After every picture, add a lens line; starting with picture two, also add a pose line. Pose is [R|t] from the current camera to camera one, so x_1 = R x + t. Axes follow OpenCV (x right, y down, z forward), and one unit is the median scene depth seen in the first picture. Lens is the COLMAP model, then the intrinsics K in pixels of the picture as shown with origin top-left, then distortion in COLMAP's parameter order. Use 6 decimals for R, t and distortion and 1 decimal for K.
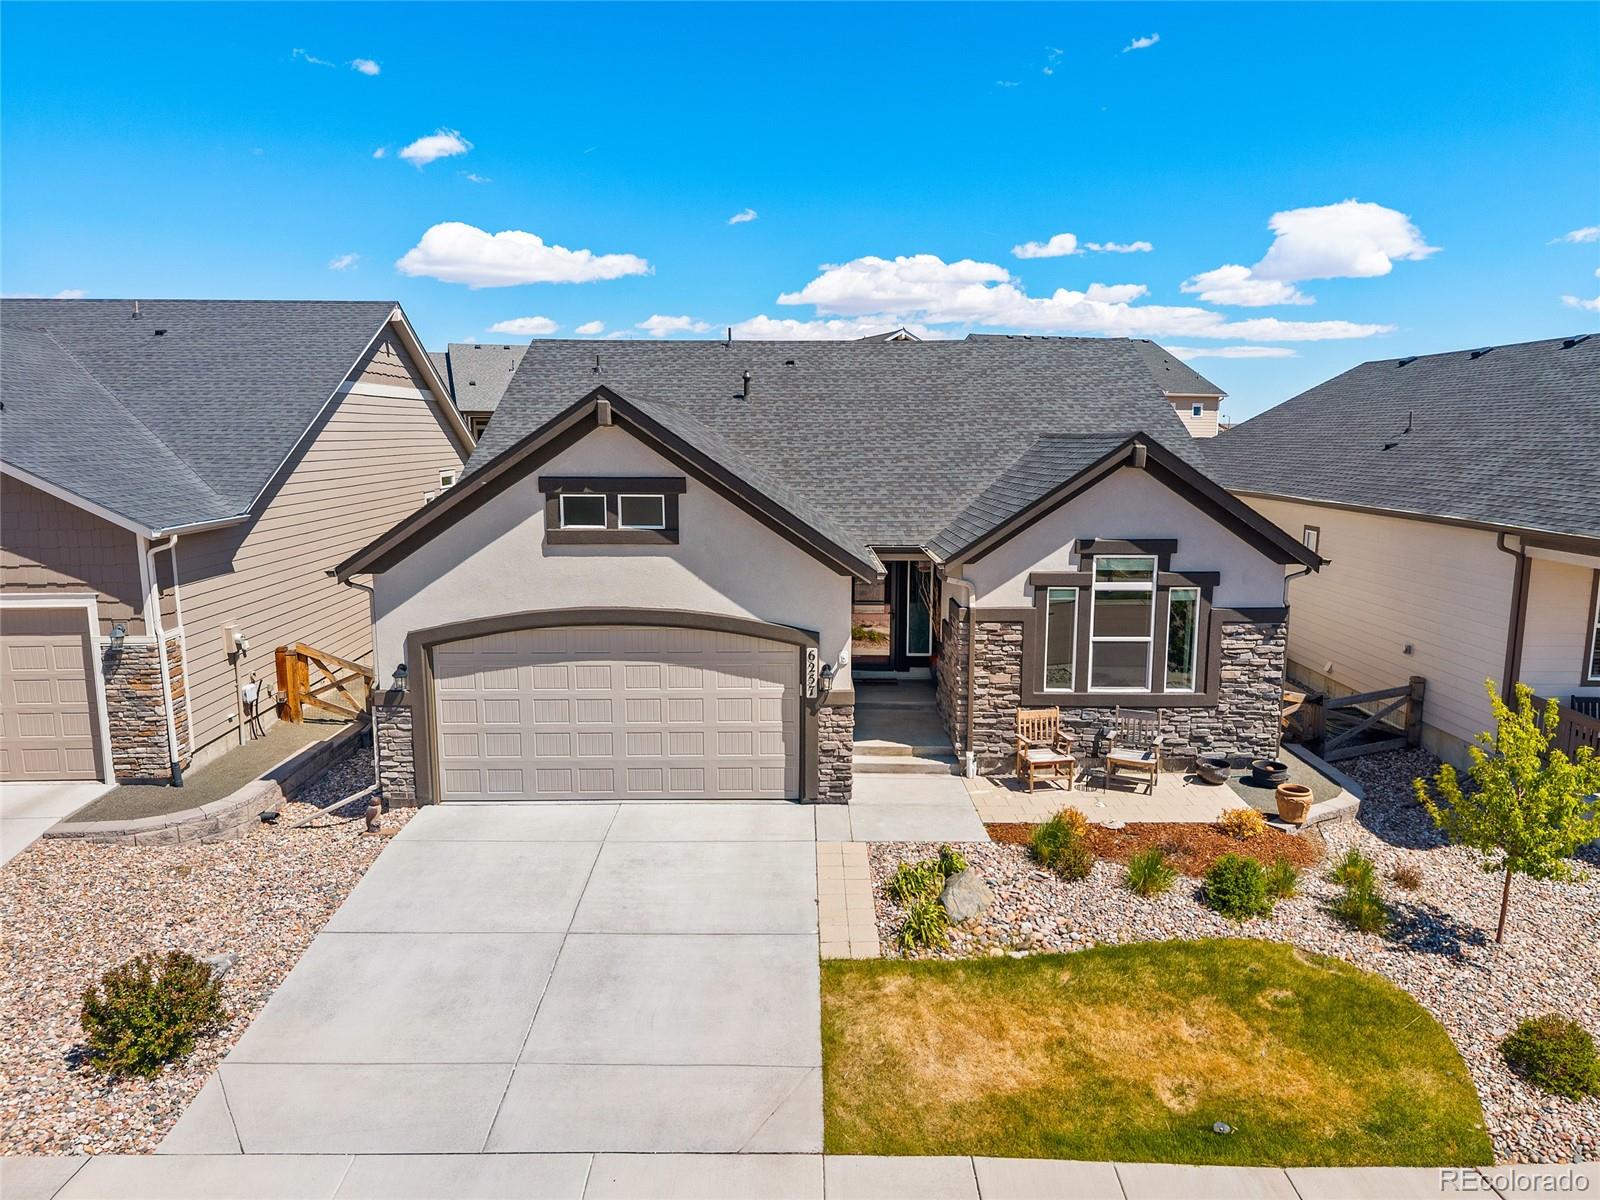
lens RADIAL K [[1076.1, 0, 800.0], [0, 1076.1, 600.0], [0, 0, 1]] dist [0.008297, -0.006122]
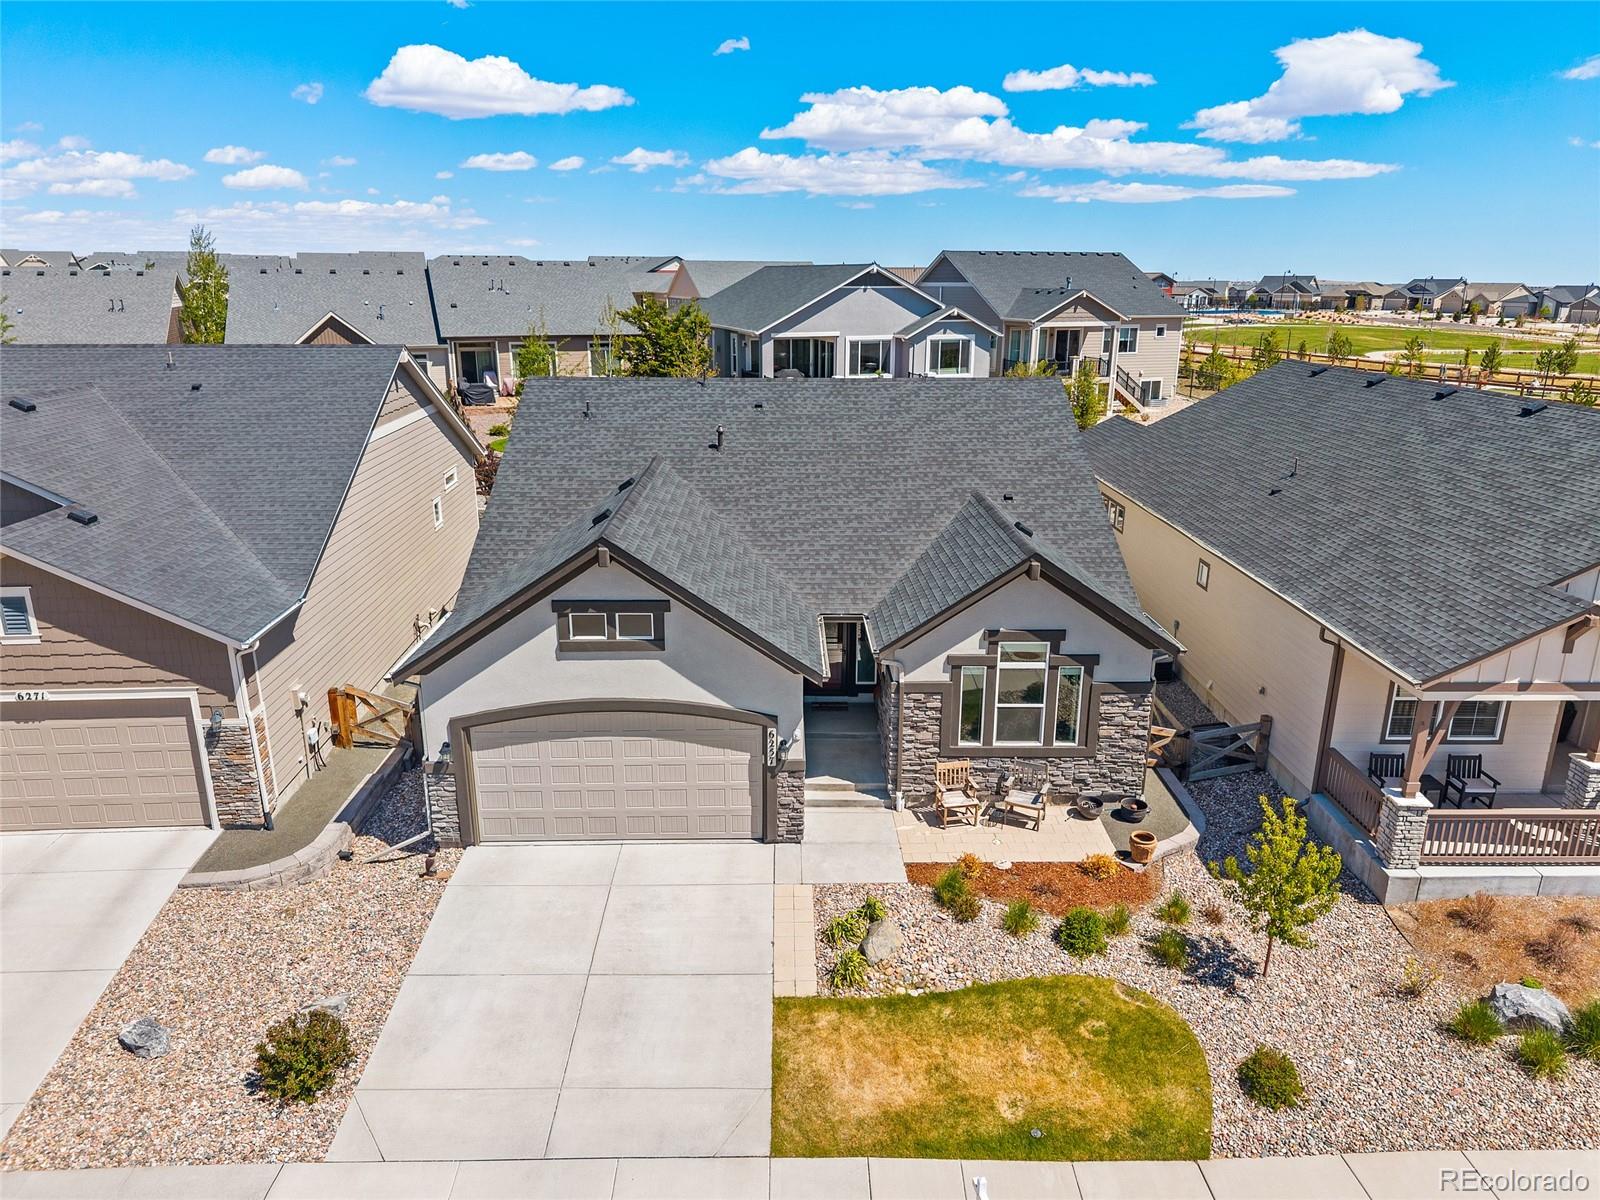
lens RADIAL K [[1076.1, 0, 800.0], [0, 1076.1, 600.0], [0, 0, 1]] dist [0.008297, -0.006122]
pose [[0.999858, -0.002804, 0.016610, 0.023876], [0.000516, 0.990679, 0.136220, -0.274072], [-0.016837, -0.136192, 0.990539, -0.231125]]
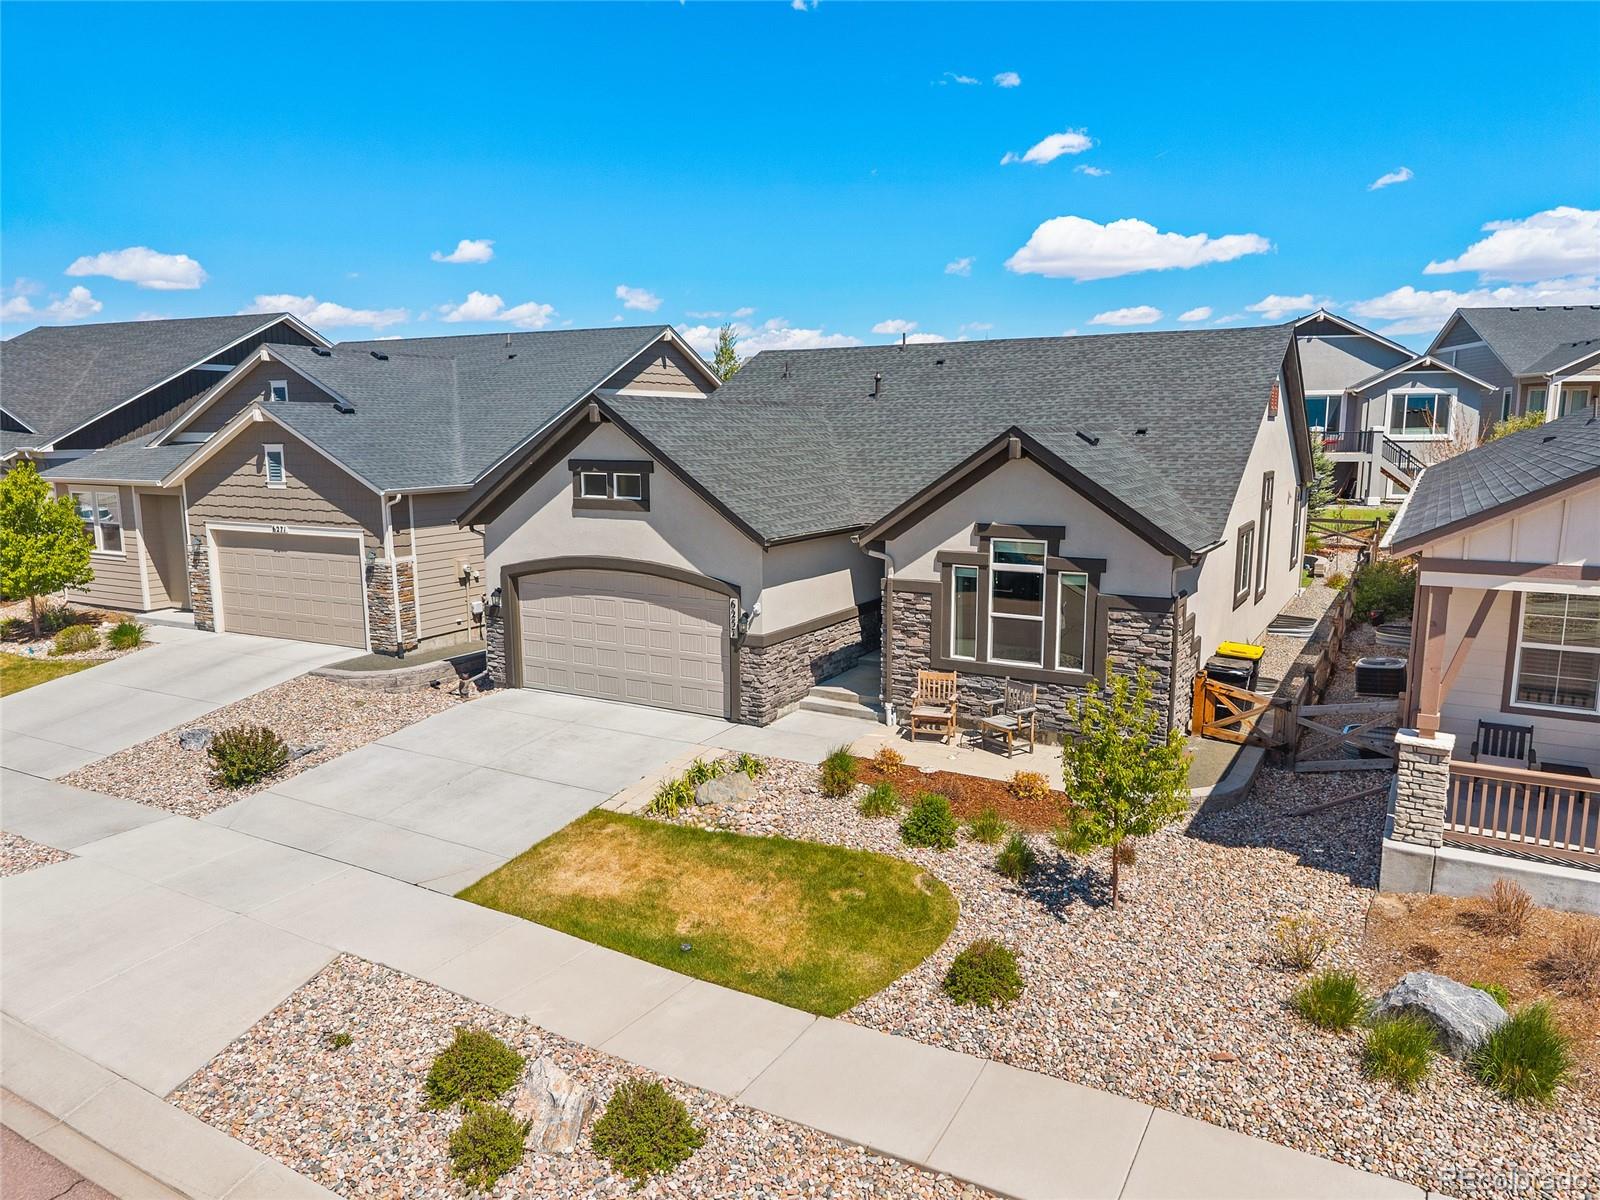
lens RADIAL K [[1080.6, 0, 800.0], [0, 1080.6, 600.0], [0, 0, 1]] dist [0.010764, -0.001987]
pose [[0.866130, 0.076780, -0.493887, 0.693985], [-0.073991, 0.996940, 0.025226, 0.009024], [0.494312, 0.014694, 0.869160, -0.063050]]
